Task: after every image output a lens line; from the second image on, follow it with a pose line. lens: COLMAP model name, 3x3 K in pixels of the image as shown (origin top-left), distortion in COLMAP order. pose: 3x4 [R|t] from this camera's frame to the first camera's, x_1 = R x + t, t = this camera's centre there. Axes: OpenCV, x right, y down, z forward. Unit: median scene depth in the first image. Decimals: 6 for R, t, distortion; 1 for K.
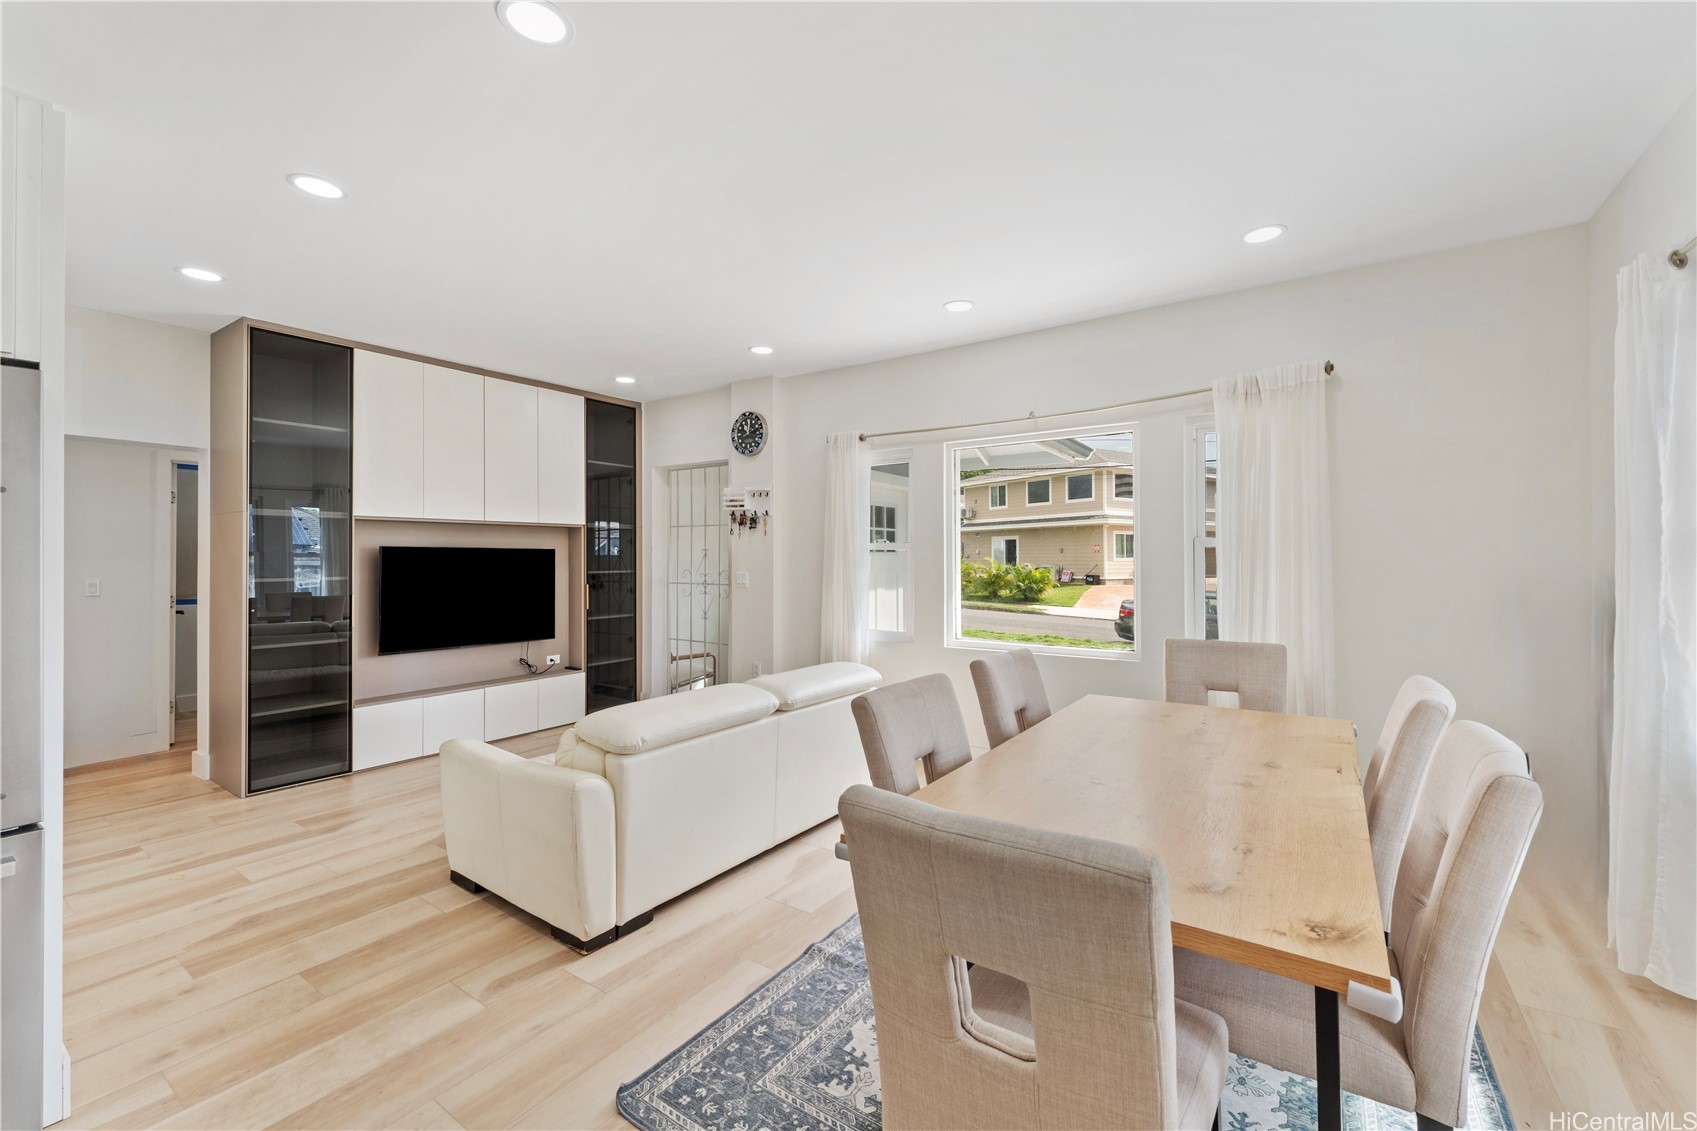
lens RADIAL K [[687.2, 0, 845.0], [0, 687.2, 563.3], [0, 0, 1]] dist [0.002595, 0.001028]
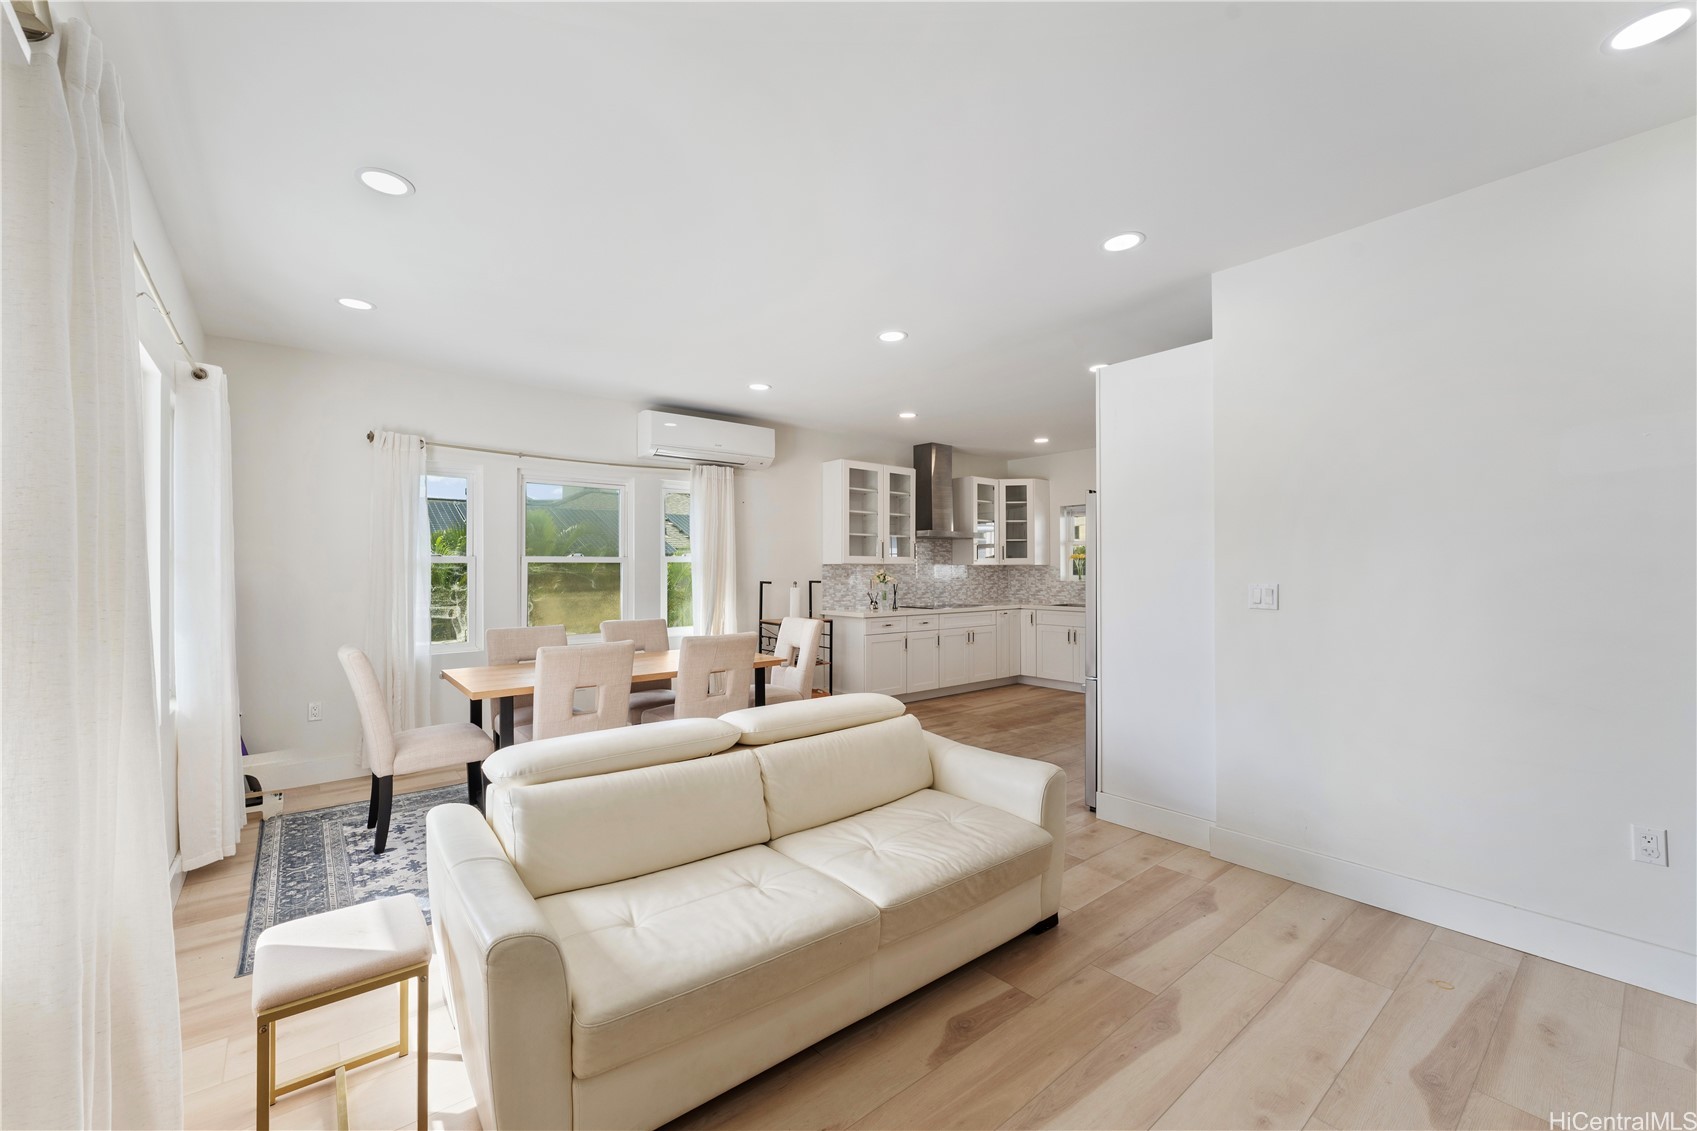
lens RADIAL K [[687.2, 0, 851.6], [0, 687.2, 570.3], [0, 0, 1]] dist [0.002595, 0.001028]
pose [[-0.962063, 0.007000, 0.272736, -0.580138], [0.006883, 0.999975, -0.001386, 0.001522], [-0.272739, 0.000543, -0.962088, 1.989450]]
